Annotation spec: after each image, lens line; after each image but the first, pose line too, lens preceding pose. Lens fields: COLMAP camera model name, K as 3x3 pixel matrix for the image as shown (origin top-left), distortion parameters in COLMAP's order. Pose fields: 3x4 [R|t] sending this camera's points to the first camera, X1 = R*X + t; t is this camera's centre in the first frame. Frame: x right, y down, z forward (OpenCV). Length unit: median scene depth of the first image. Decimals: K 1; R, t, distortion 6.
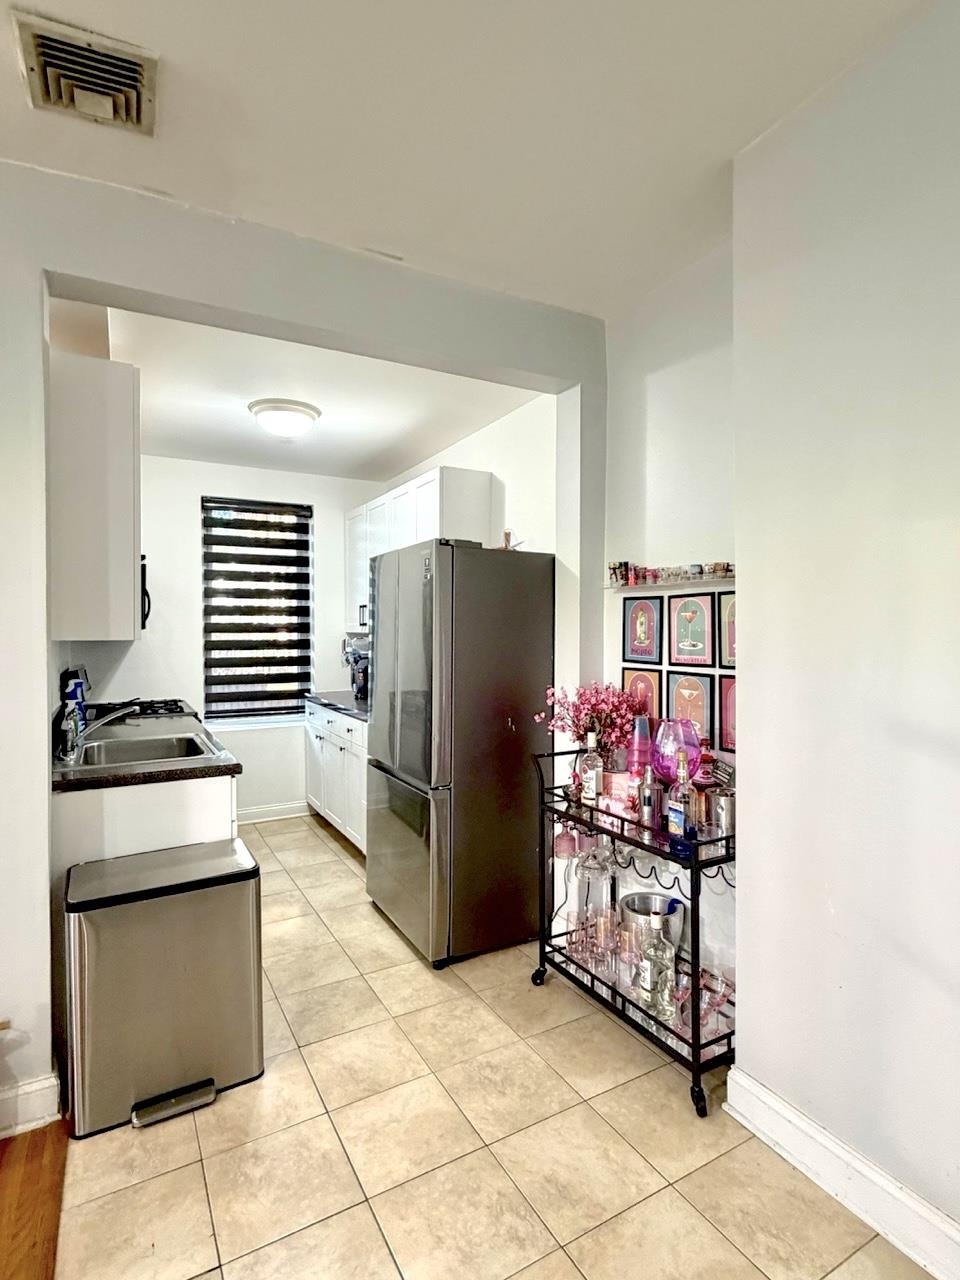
lens RADIAL K [[652.1, 0, 467.2], [0, 652.1, 643.8], [0, 0, 1]] dist [-0.002684, -0.001509]
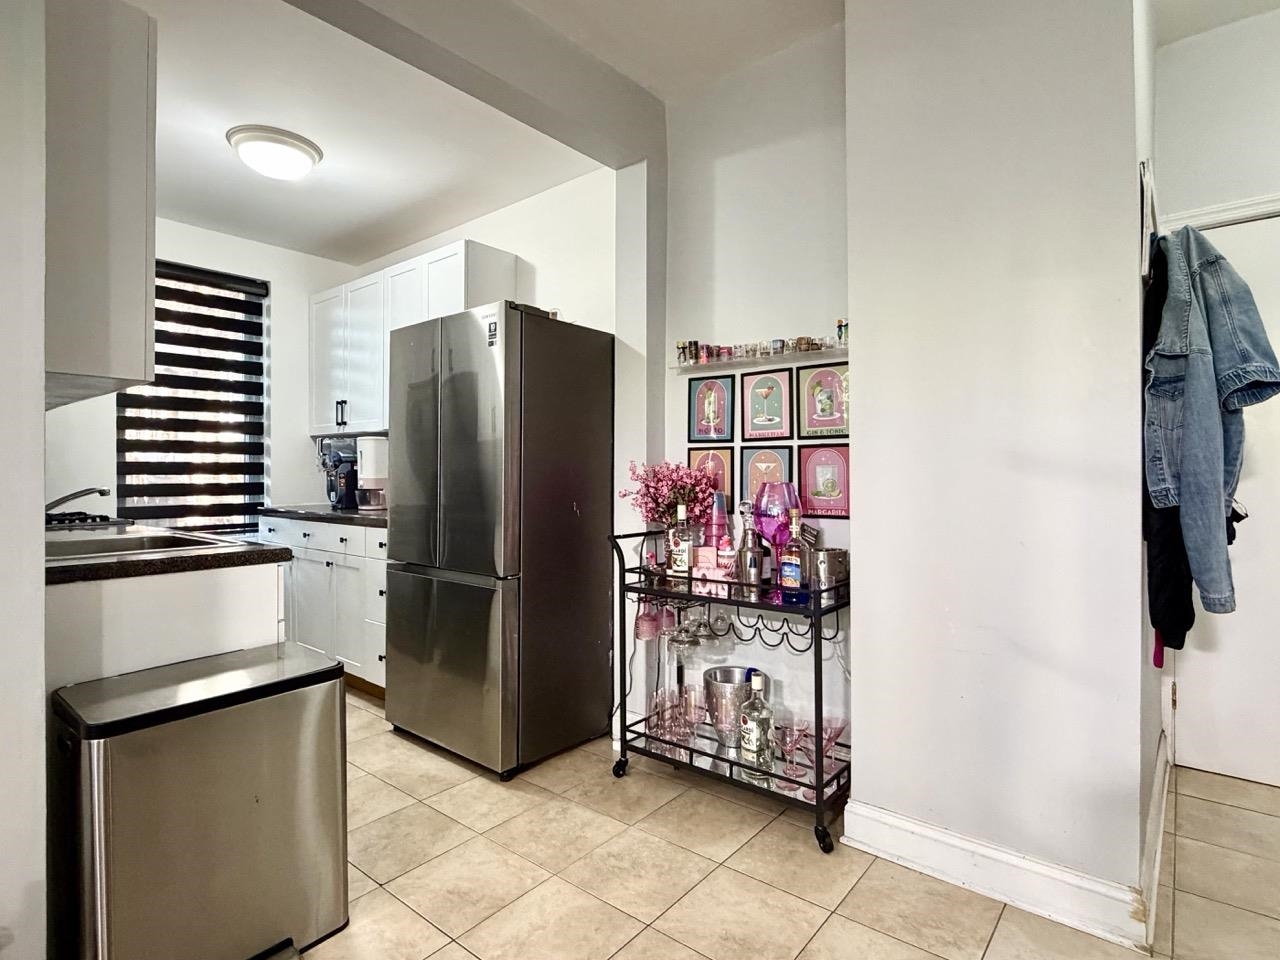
lens RADIAL K [[672.0, 0, 627.4], [0, 672.0, 475.9], [0, 0, 1]] dist [-0.005939, -0.000362]
pose [[0.932475, 0.000720, 0.361233, -0.205266], [0.004673, 0.999890, -0.014054, 0.086372], [-0.361204, 0.014793, 0.932370, 0.067069]]
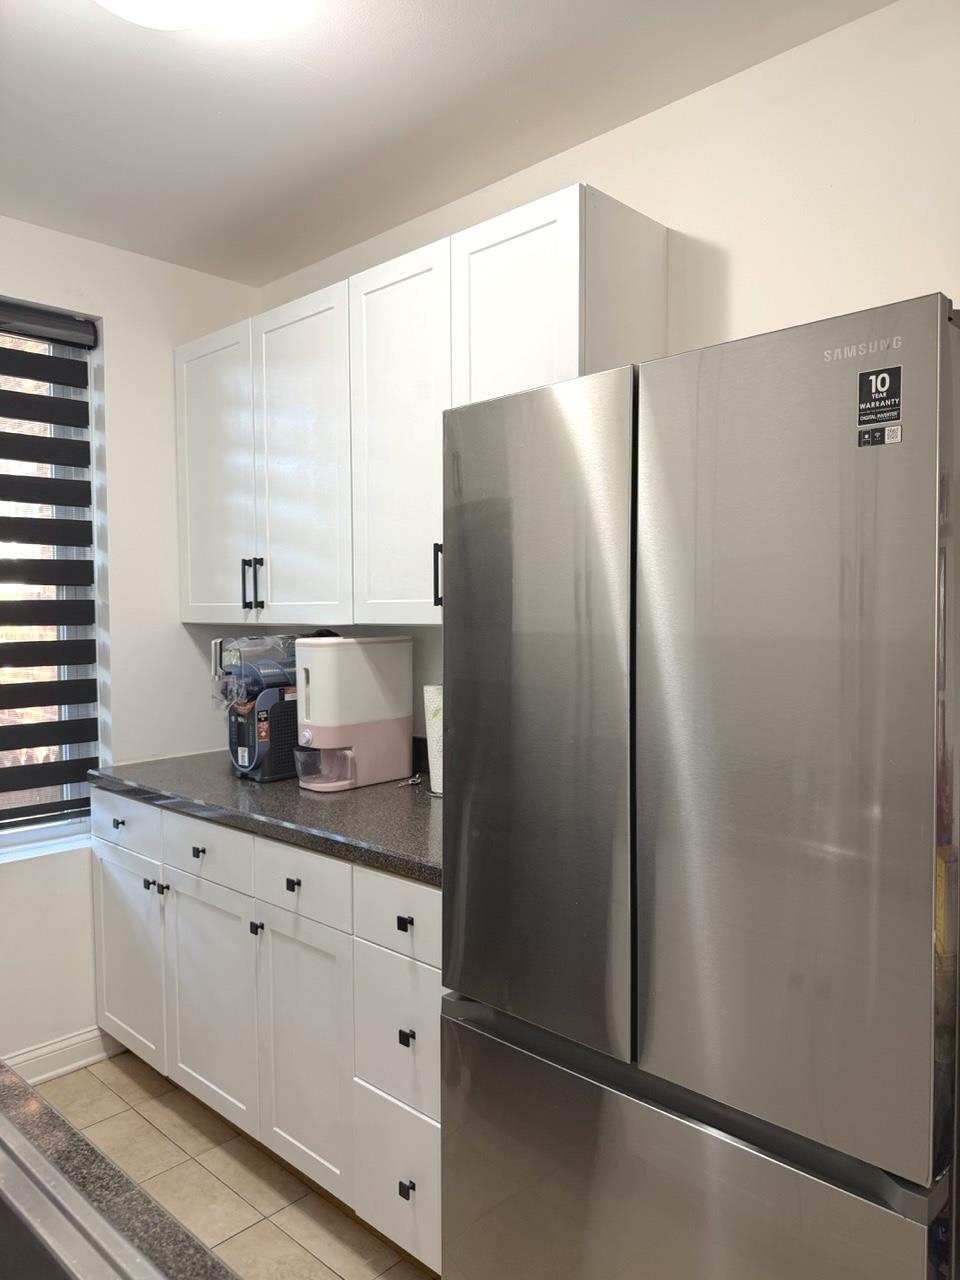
lens RADIAL K [[921.2, 0, 486.3], [0, 921.2, 641.3], [0, 0, 1]] dist [0.055534, -0.067738]
pose [[0.952457, -0.016797, 0.304209, -0.318969], [0.012617, 0.999797, 0.015702, -0.020952], [-0.304411, -0.011117, 0.952476, 0.613267]]
